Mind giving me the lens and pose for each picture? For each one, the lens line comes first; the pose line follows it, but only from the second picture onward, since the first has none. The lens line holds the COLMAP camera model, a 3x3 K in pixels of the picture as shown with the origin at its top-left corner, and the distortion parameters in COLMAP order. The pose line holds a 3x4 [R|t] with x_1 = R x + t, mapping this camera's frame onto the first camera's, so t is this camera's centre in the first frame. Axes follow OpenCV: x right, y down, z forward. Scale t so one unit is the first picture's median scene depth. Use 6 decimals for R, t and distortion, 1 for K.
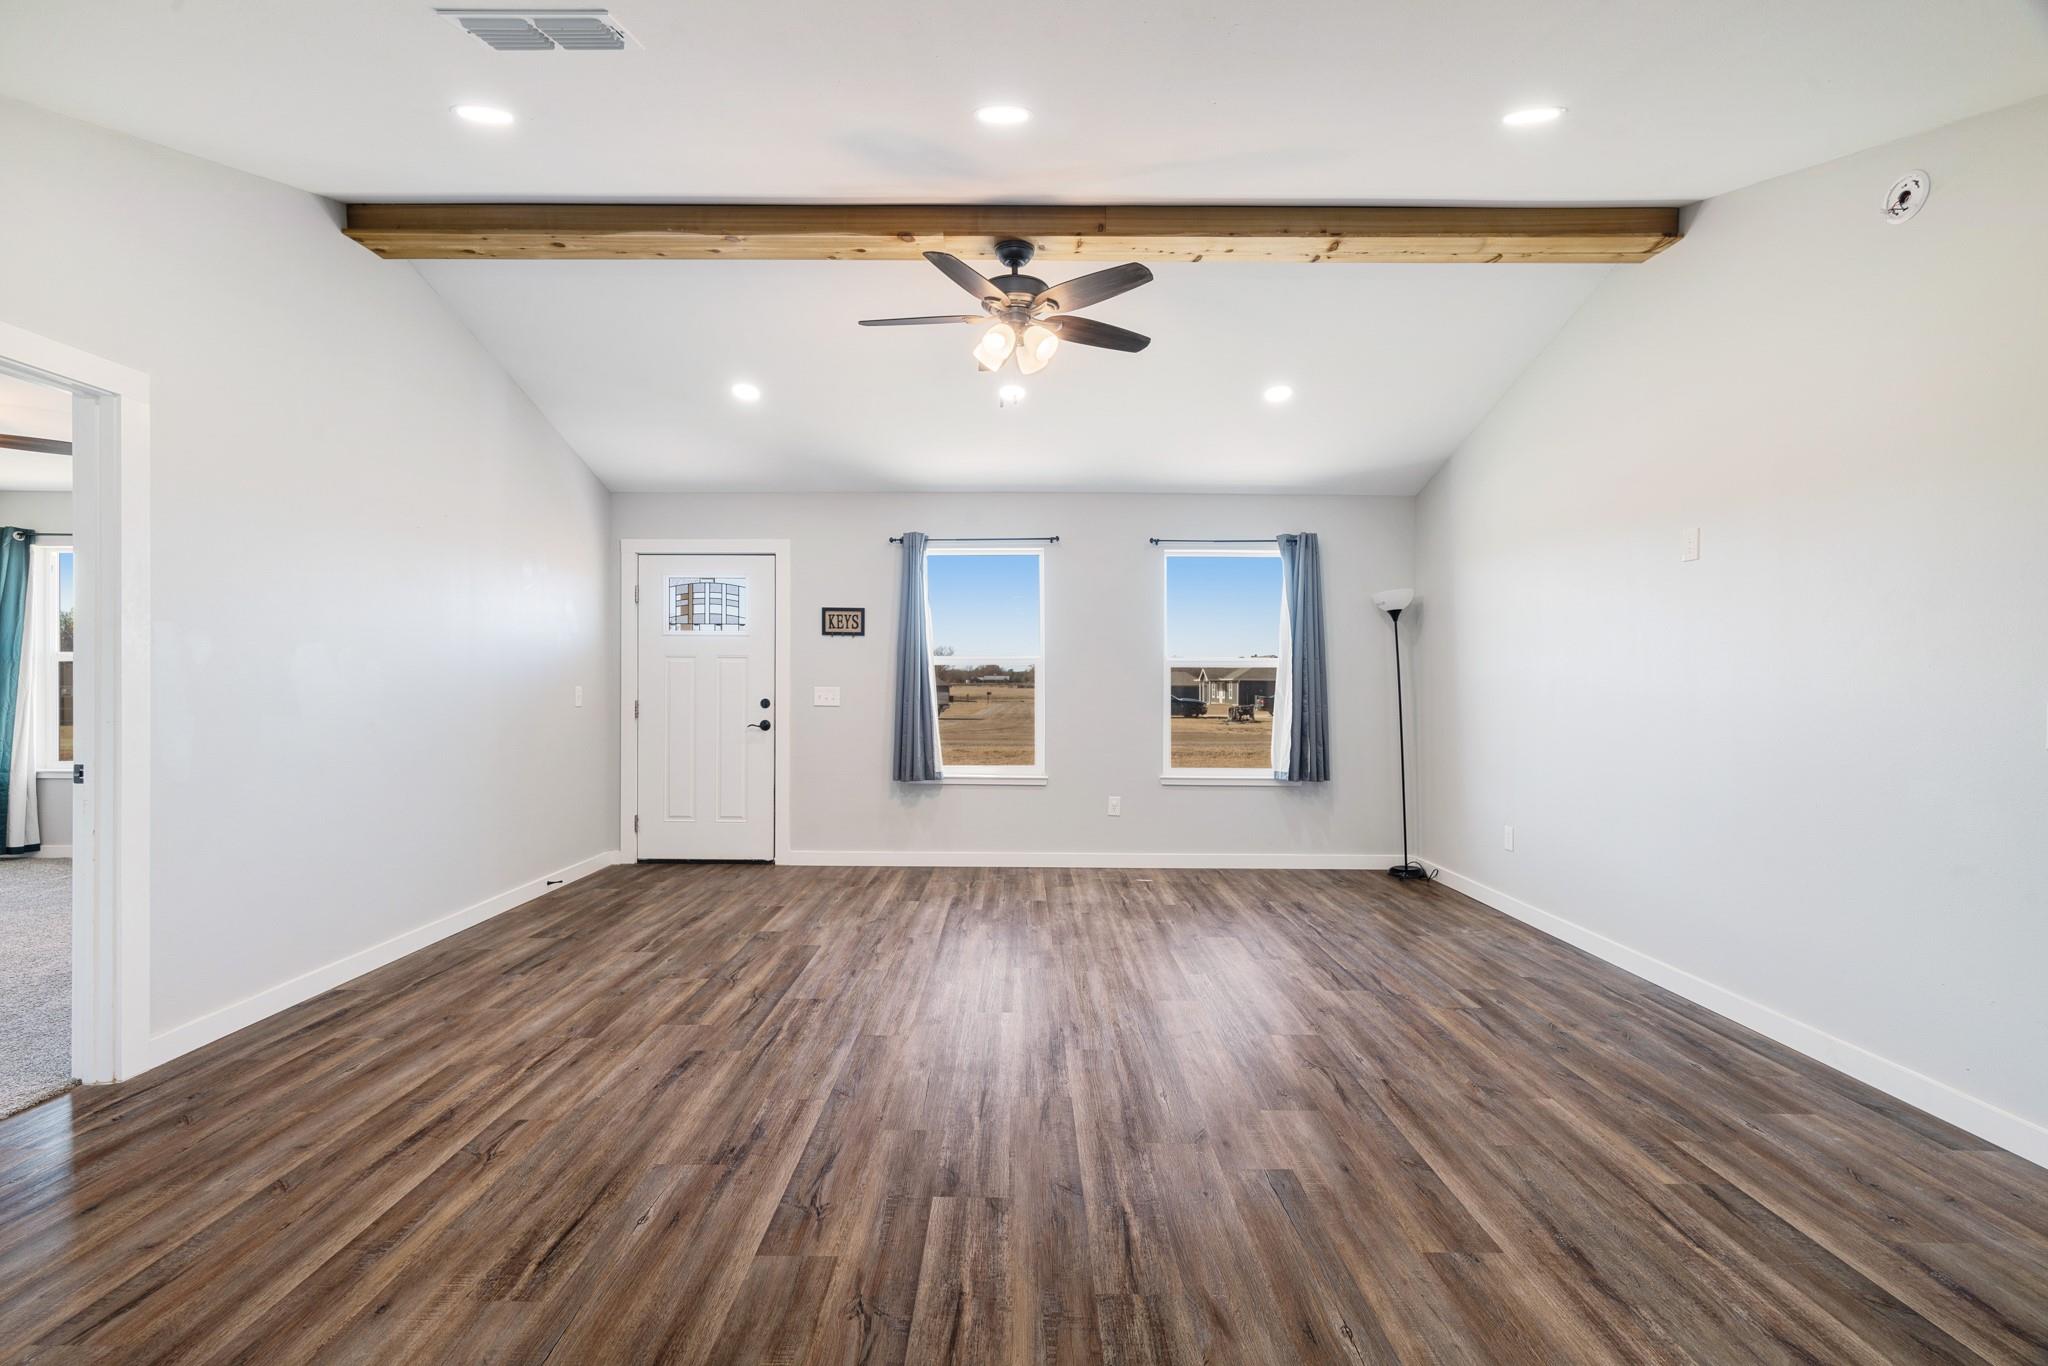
lens RADIAL K [[928.5, 0, 1017.1], [0, 928.5, 682.2], [0, 0, 1]] dist [-0.009375, 0.004003]
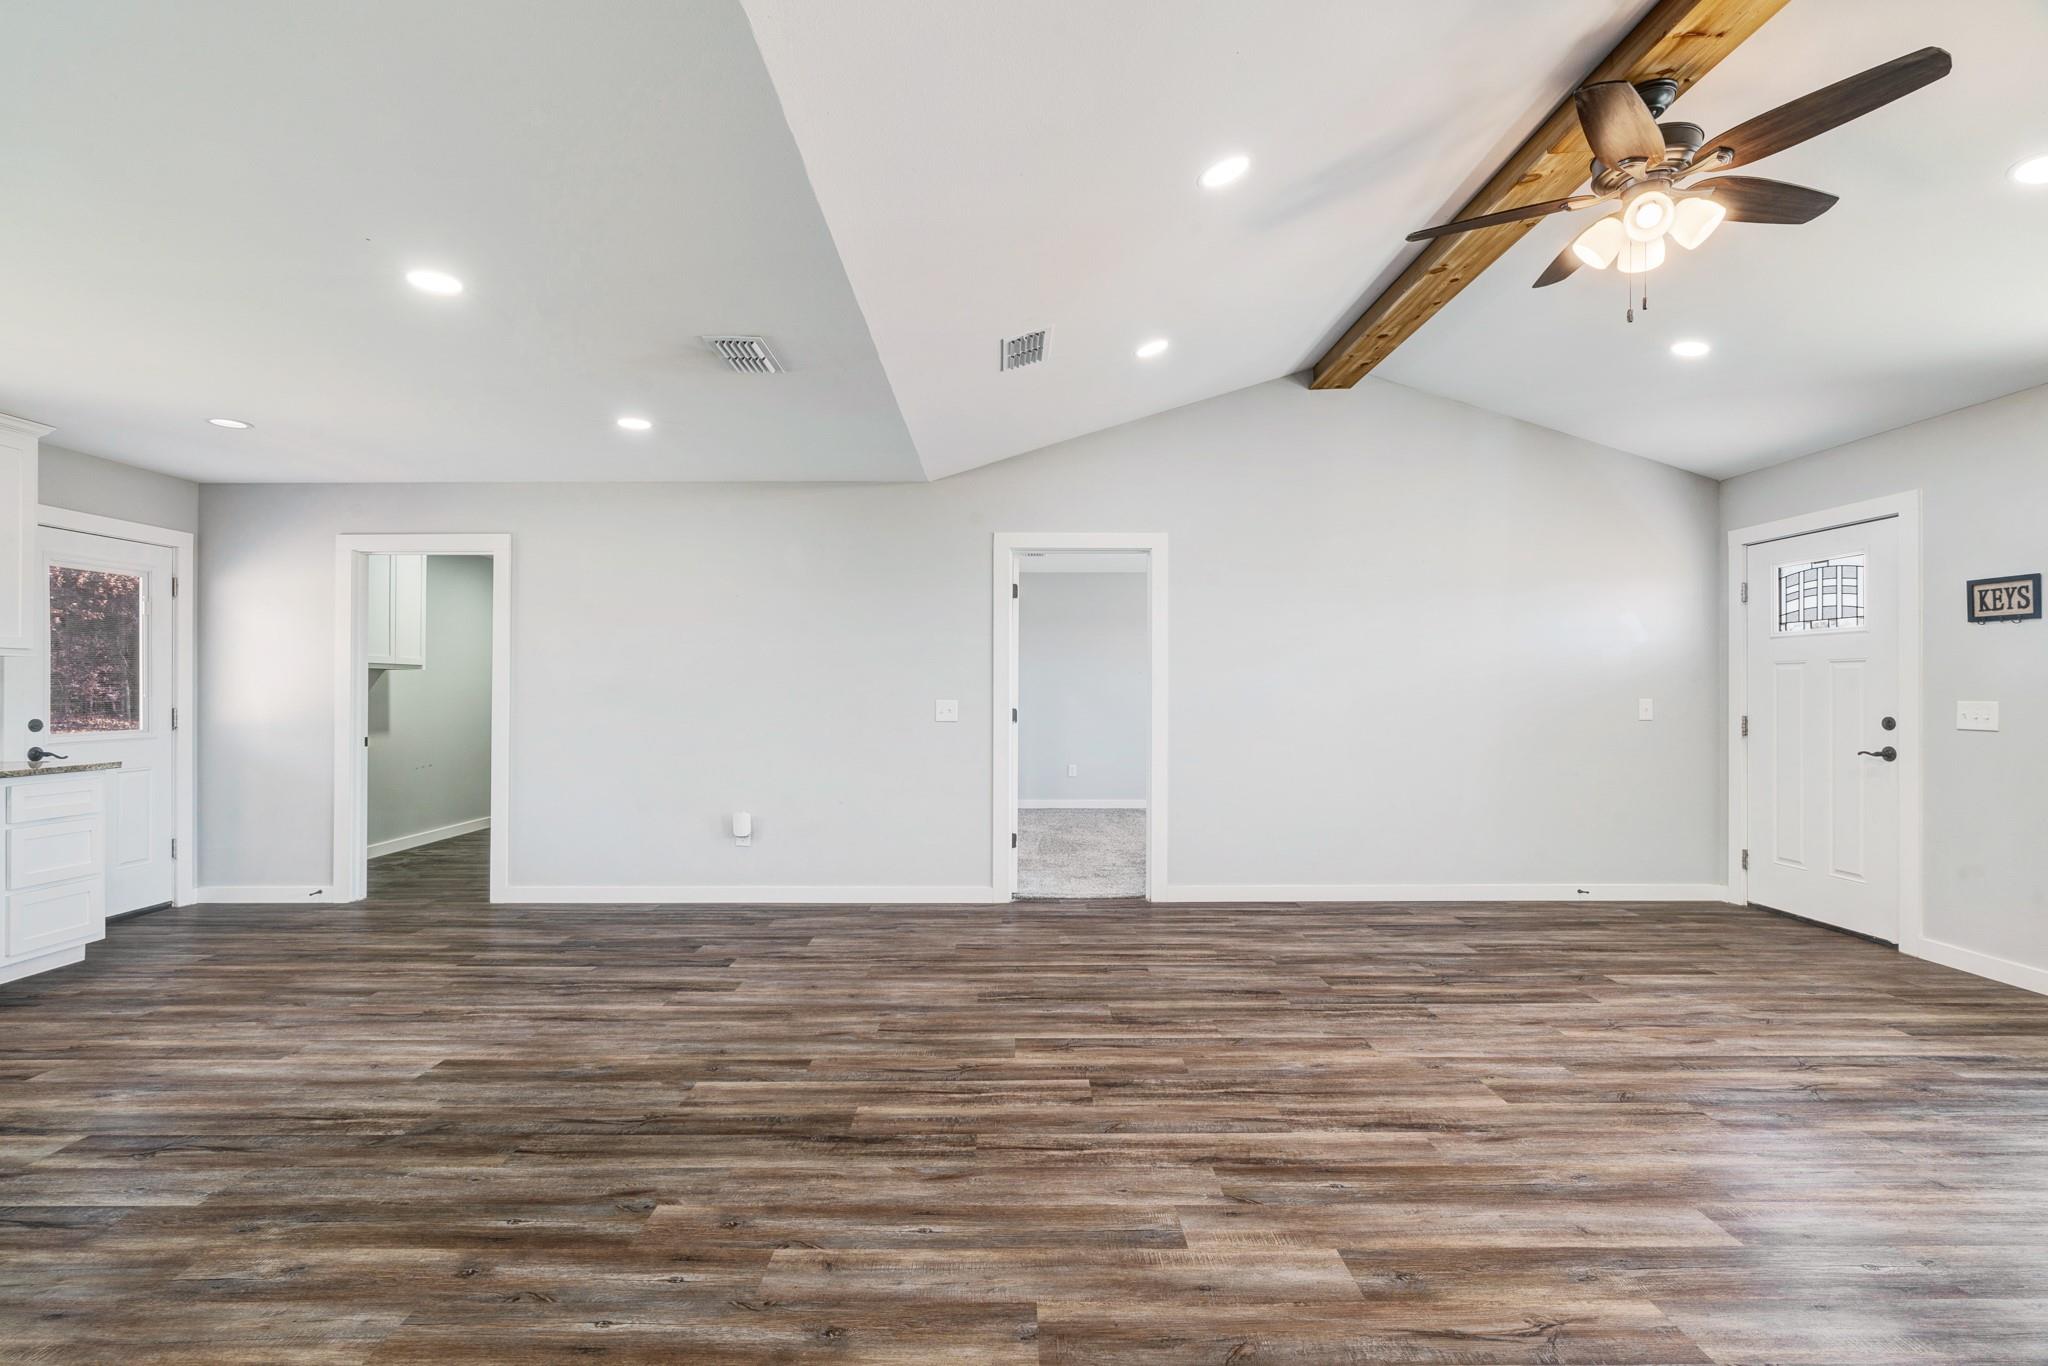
lens RADIAL K [[928.5, 0, 1009.6], [0, 928.5, 699.0], [0, 0, 1]] dist [-0.009375, 0.004003]
pose [[0.004268, 0.000155, -0.999991, 0.974079], [0.002841, 0.999996, 0.000167, 0.003205], [0.999987, -0.002842, 0.004267, 0.686708]]
